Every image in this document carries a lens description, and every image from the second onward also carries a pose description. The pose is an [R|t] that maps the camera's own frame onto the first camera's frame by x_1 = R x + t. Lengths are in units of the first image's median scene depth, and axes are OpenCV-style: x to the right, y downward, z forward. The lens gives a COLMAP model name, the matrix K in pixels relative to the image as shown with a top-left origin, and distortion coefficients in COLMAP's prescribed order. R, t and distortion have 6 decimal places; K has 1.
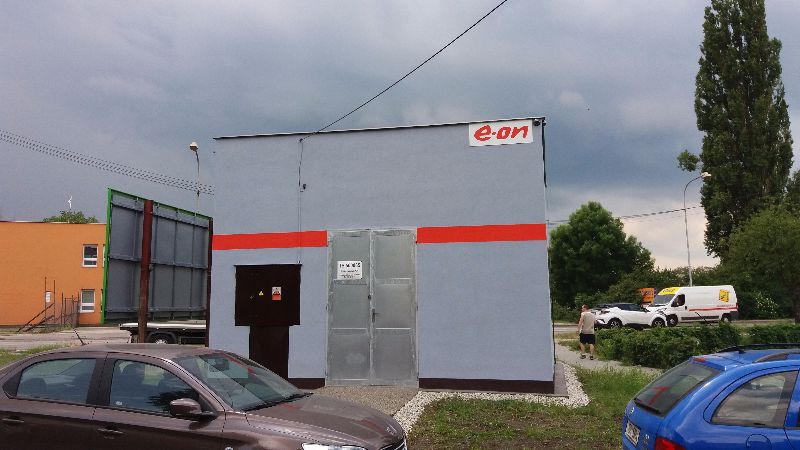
lens RADIAL K [[673.8, 0, 400.0], [0, 673.8, 225.0], [0, 0, 1]] dist [0.144195, -0.001058]
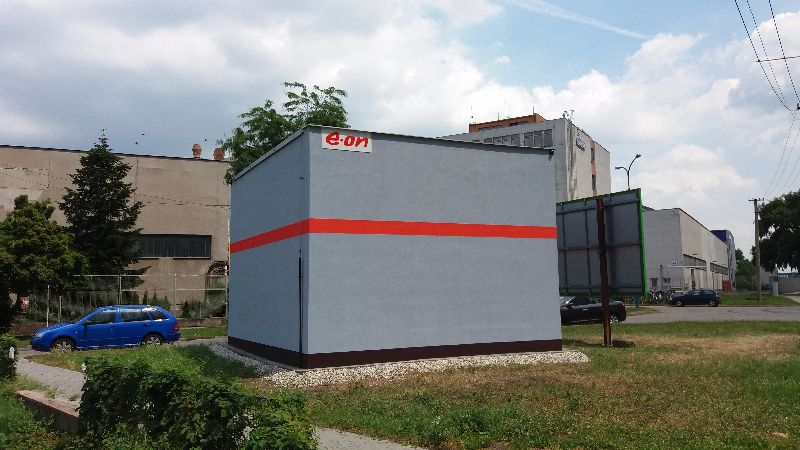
lens RADIAL K [[673.8, 0, 400.0], [0, 673.8, 225.0], [0, 0, 1]] dist [0.144195, -0.001058]
pose [[0.779328, 0.056405, 0.624072, -0.490829], [-0.059635, 0.998096, -0.015740, 0.020884], [-0.623772, -0.024950, 0.781208, 0.039876]]
